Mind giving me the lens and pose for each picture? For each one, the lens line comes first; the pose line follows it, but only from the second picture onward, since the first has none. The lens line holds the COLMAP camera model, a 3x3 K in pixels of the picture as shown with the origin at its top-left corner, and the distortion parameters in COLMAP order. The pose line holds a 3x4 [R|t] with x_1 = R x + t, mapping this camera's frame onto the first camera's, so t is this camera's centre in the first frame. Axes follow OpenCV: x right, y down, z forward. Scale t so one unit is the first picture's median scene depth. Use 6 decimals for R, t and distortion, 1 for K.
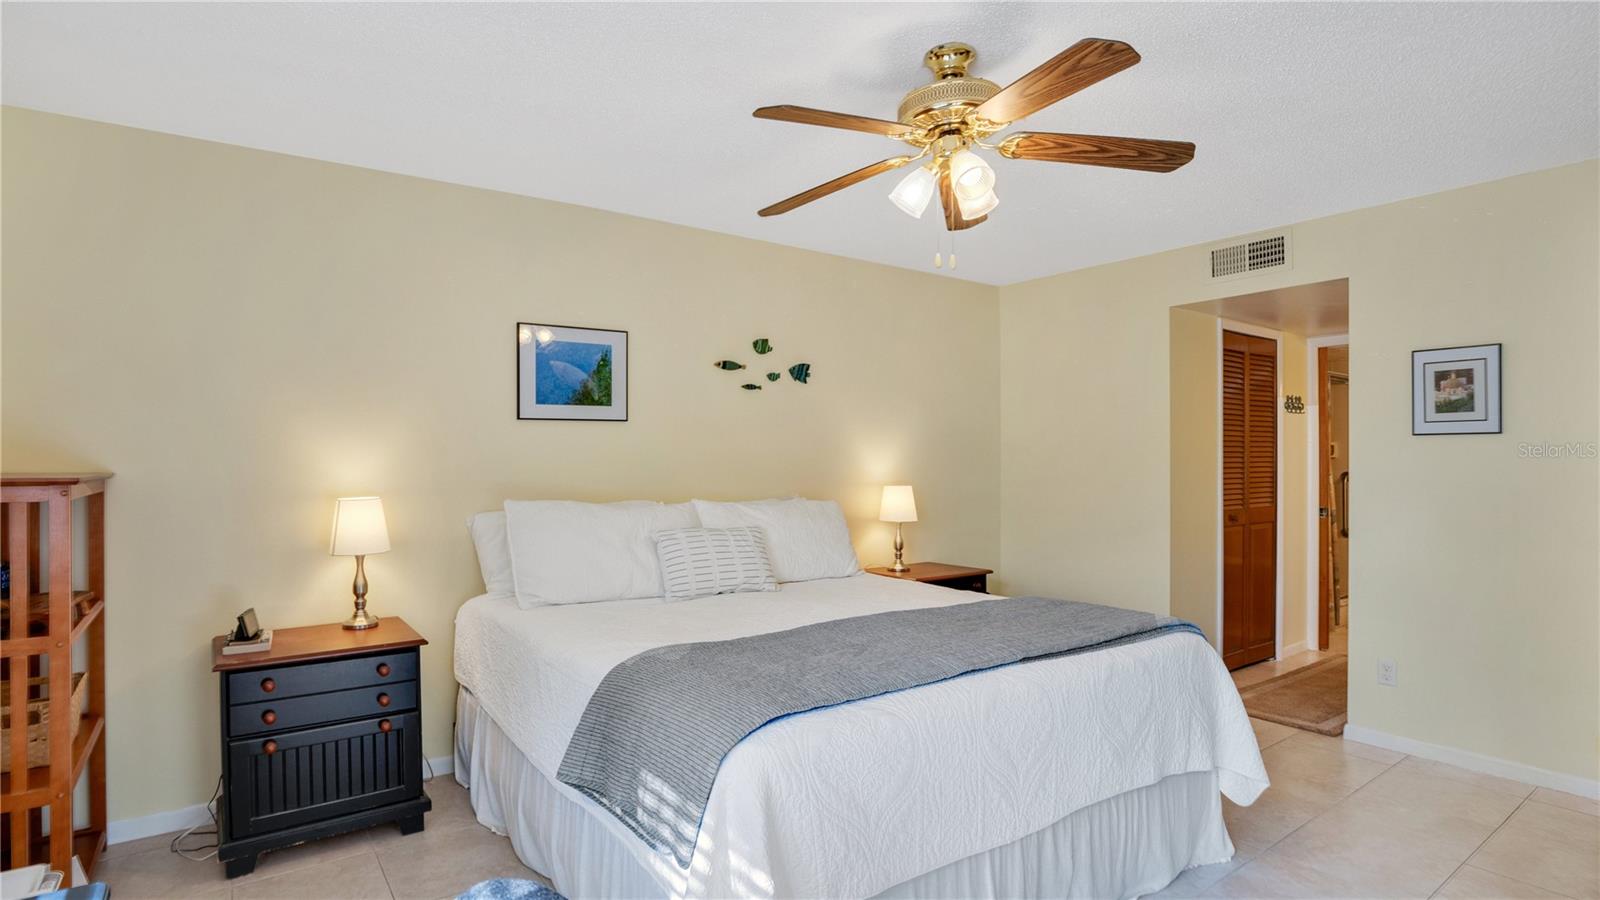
lens RADIAL K [[739.1, 0, 800.0], [0, 739.1, 450.0], [0, 0, 1]] dist [-0.036179, 0.000247]
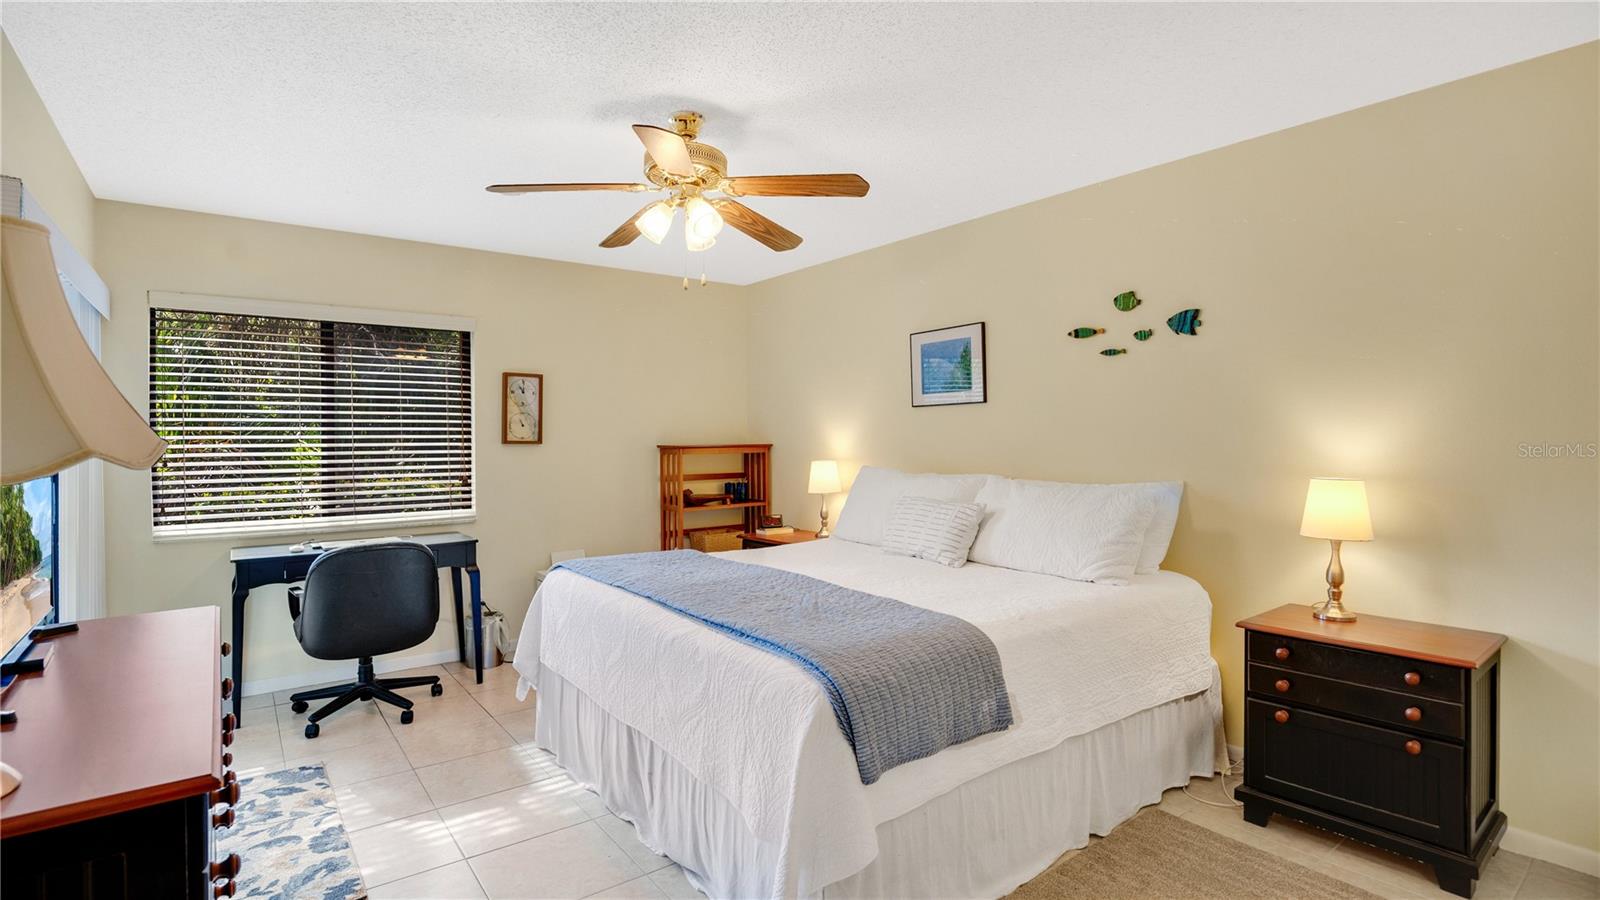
lens RADIAL K [[776.8, 0, 804.3], [0, 776.8, 444.3], [0, 0, 1]] dist [-0.012951, 0.000351]
pose [[0.062743, 0.003791, -0.998022, 0.792175], [0.010863, 0.999931, 0.004481, 0.012925], [0.997971, -0.011123, 0.062698, 0.575179]]
